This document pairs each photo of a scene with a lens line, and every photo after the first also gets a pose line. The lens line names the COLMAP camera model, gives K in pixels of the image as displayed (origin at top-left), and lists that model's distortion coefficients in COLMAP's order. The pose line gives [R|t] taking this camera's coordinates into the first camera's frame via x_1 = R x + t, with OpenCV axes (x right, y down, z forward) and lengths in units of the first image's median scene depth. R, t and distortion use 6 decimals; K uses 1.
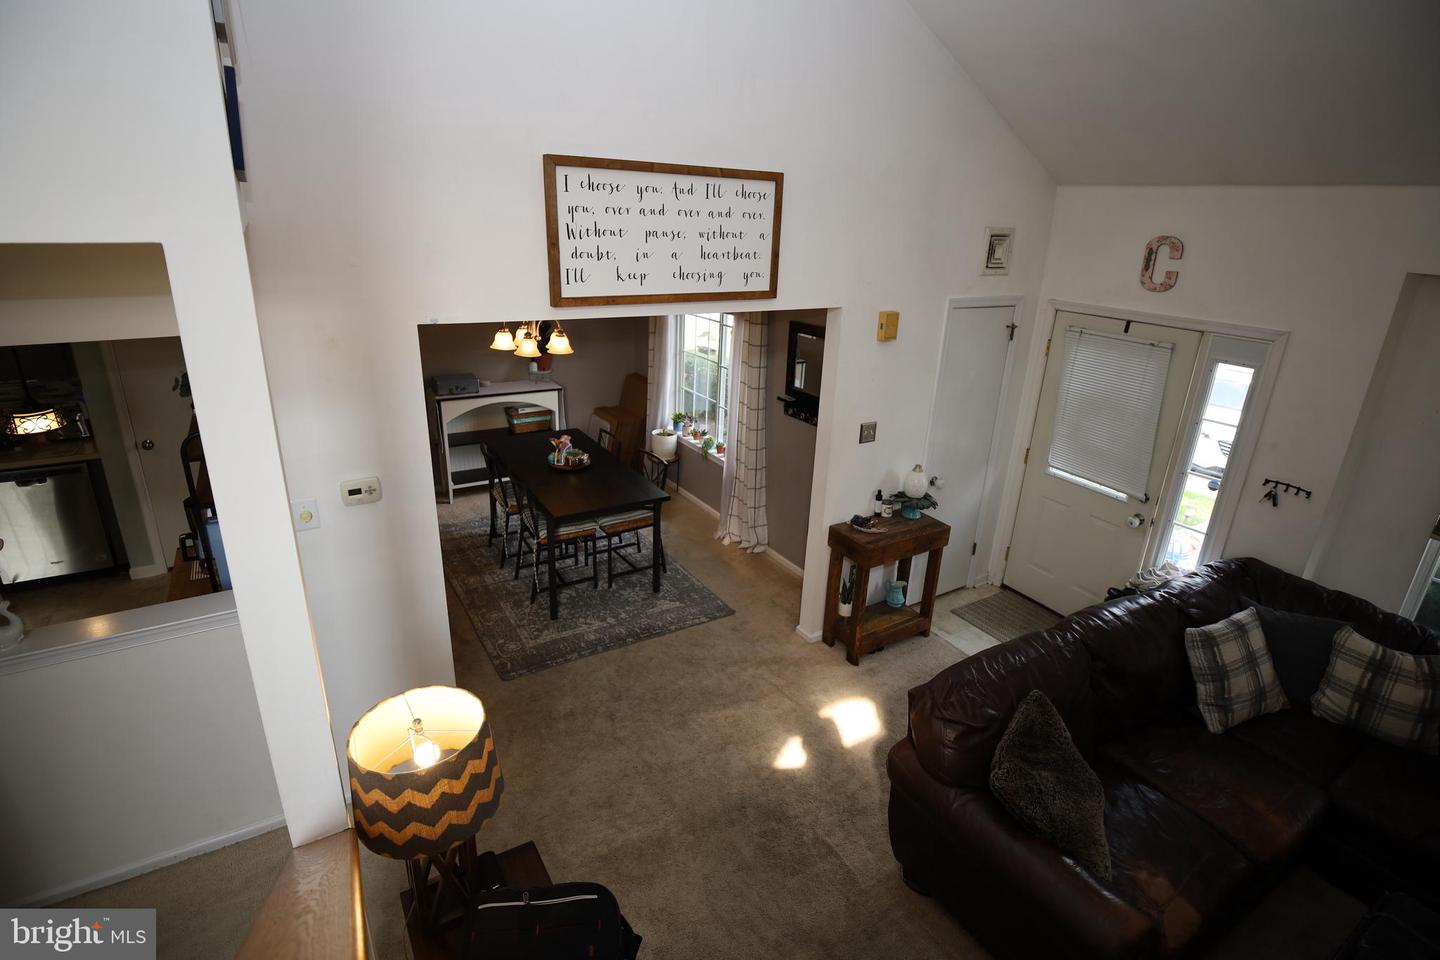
lens RADIAL K [[698.6, 0, 725.3], [0, 698.6, 472.9], [0, 0, 1]] dist [-0.023131, -0.005125]
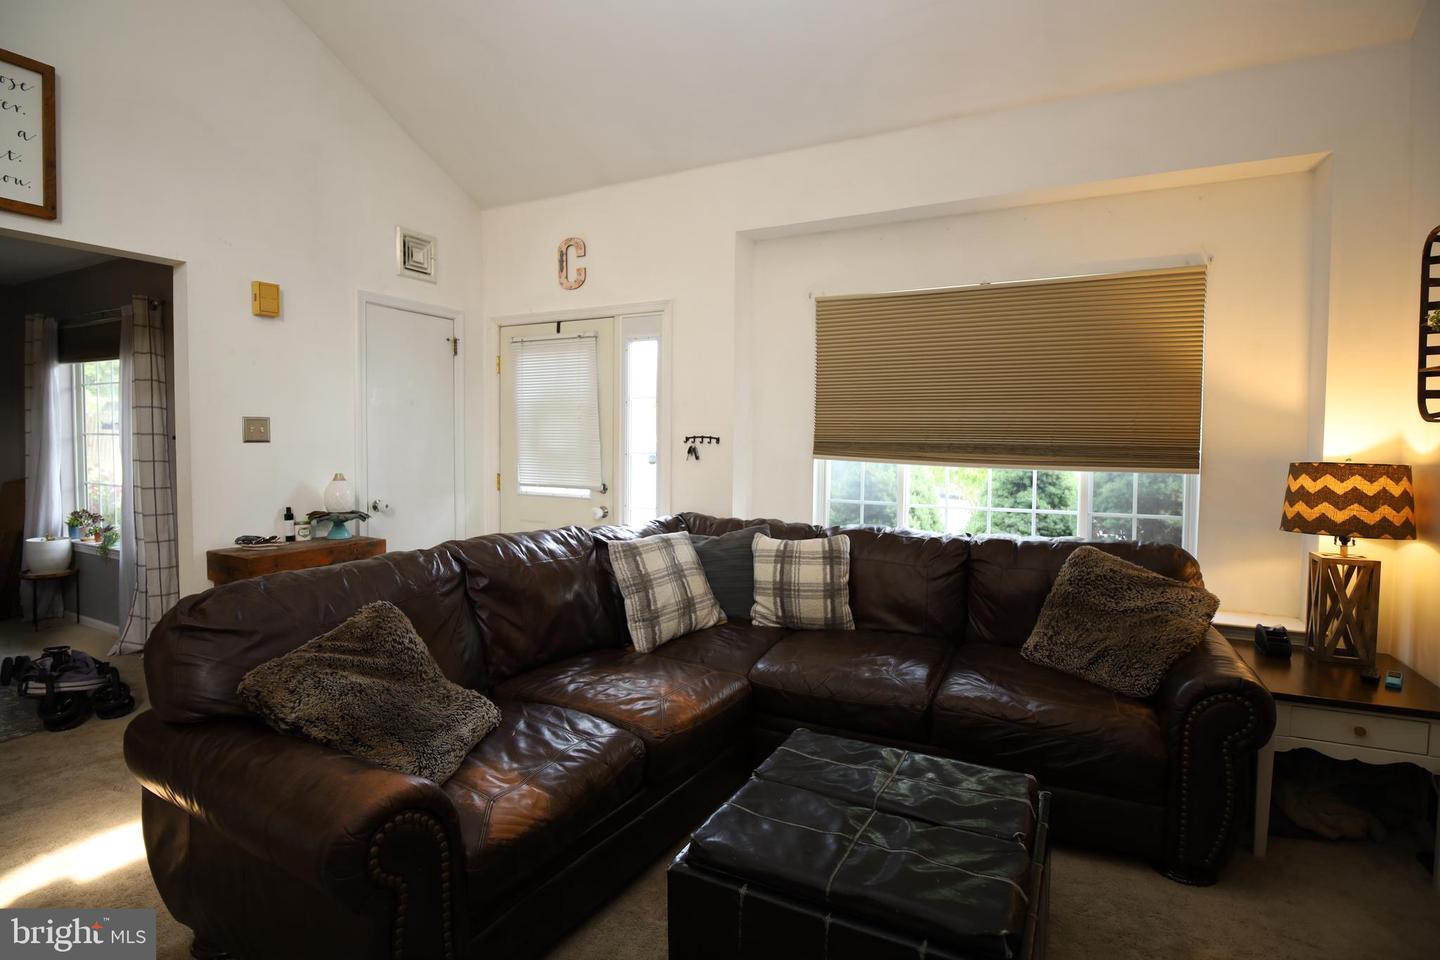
lens RADIAL K [[698.6, 0, 725.3], [0, 698.6, 472.9], [0, 0, 1]] dist [-0.023131, -0.005125]
pose [[0.863191, -0.056871, 0.501664, 0.285200], [0.198075, 0.952120, -0.232881, 0.301835], [-0.464400, 0.300388, 0.833126, 0.099944]]
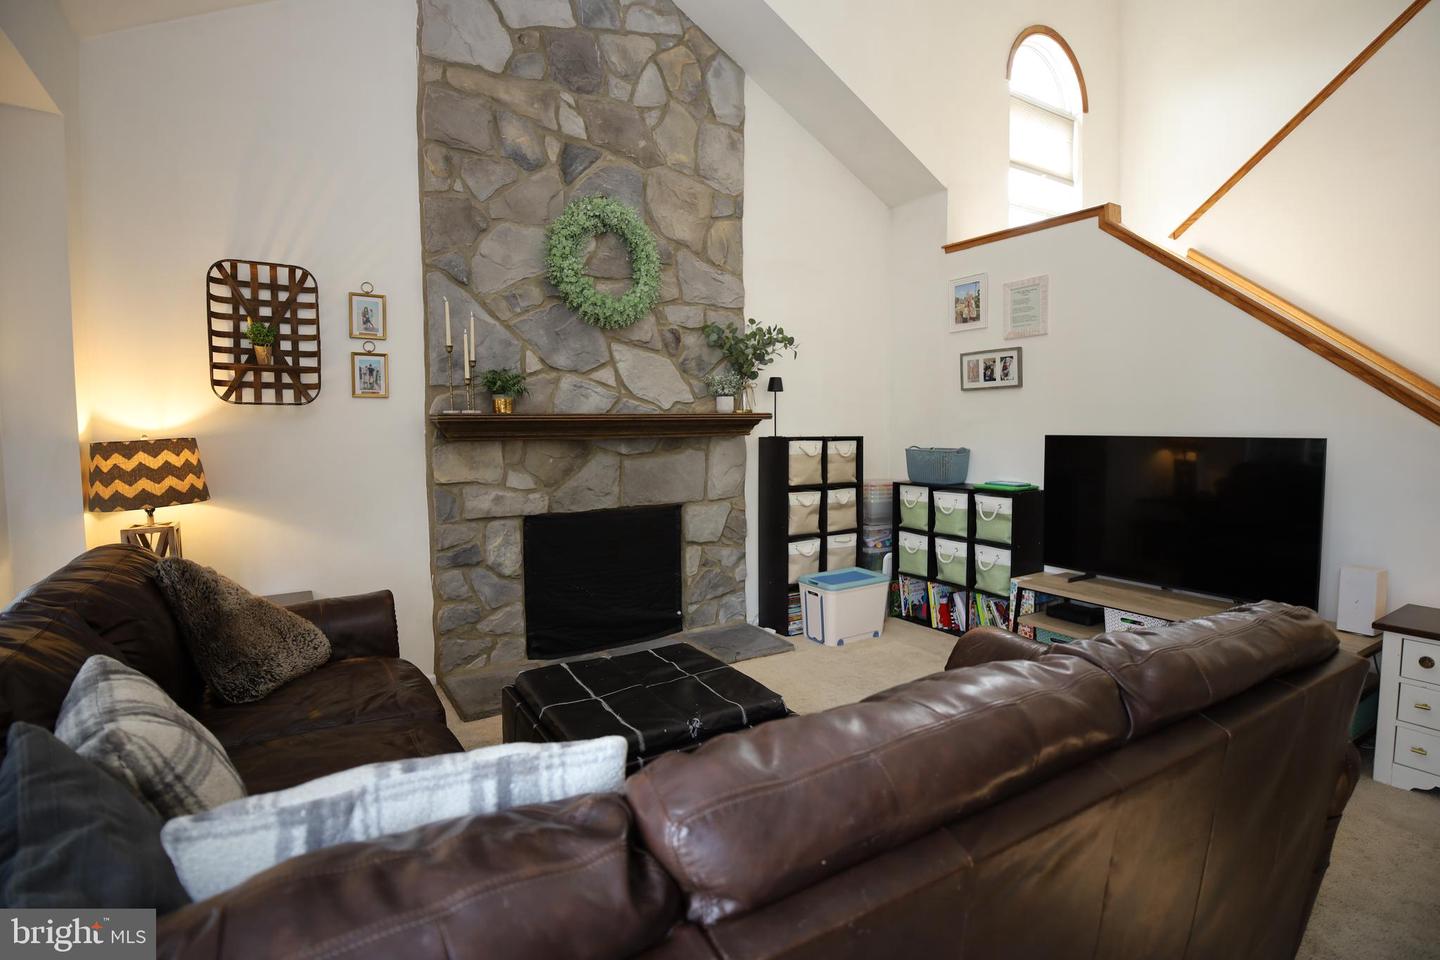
lens RADIAL K [[698.6, 0, 725.3], [0, 698.6, 472.9], [0, 0, 1]] dist [-0.023131, -0.005125]
pose [[-0.999248, -0.036284, 0.013690, 0.507250], [-0.027327, 0.909277, 0.415293, -0.013209], [-0.027517, 0.414606, -0.909585, 0.982269]]
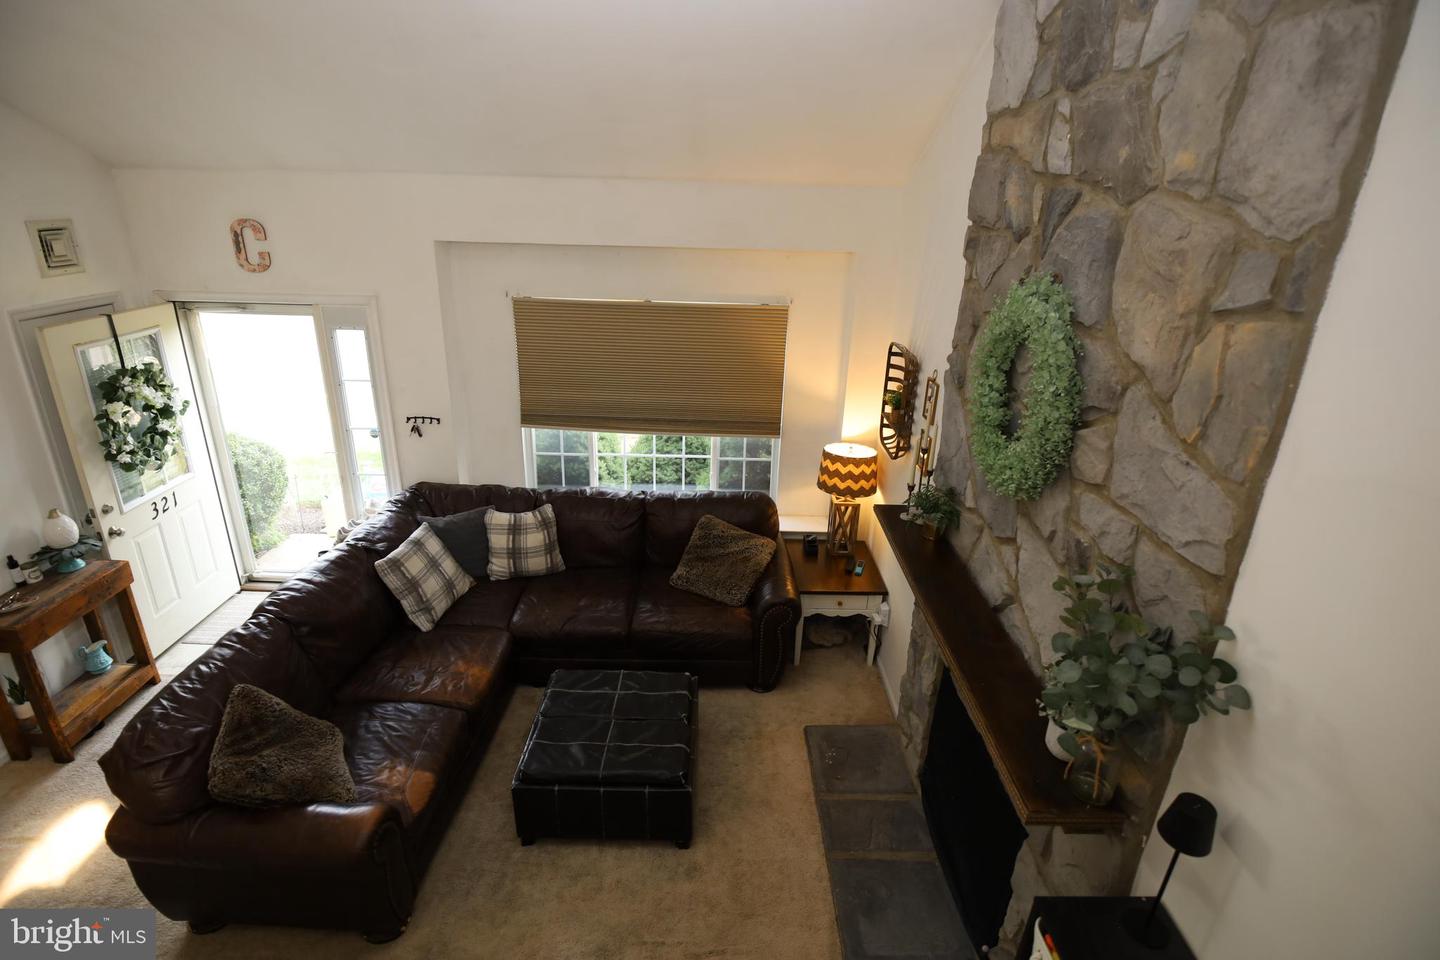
lens RADIAL K [[698.6, 0, 725.3], [0, 698.6, 472.9], [0, 0, 1]] dist [-0.023131, -0.005125]
pose [[0.531188, -0.327809, 0.781268, 0.090827], [0.278754, 0.938399, 0.204213, 0.006240], [-0.800084, 0.109306, 0.589845, -0.148374]]
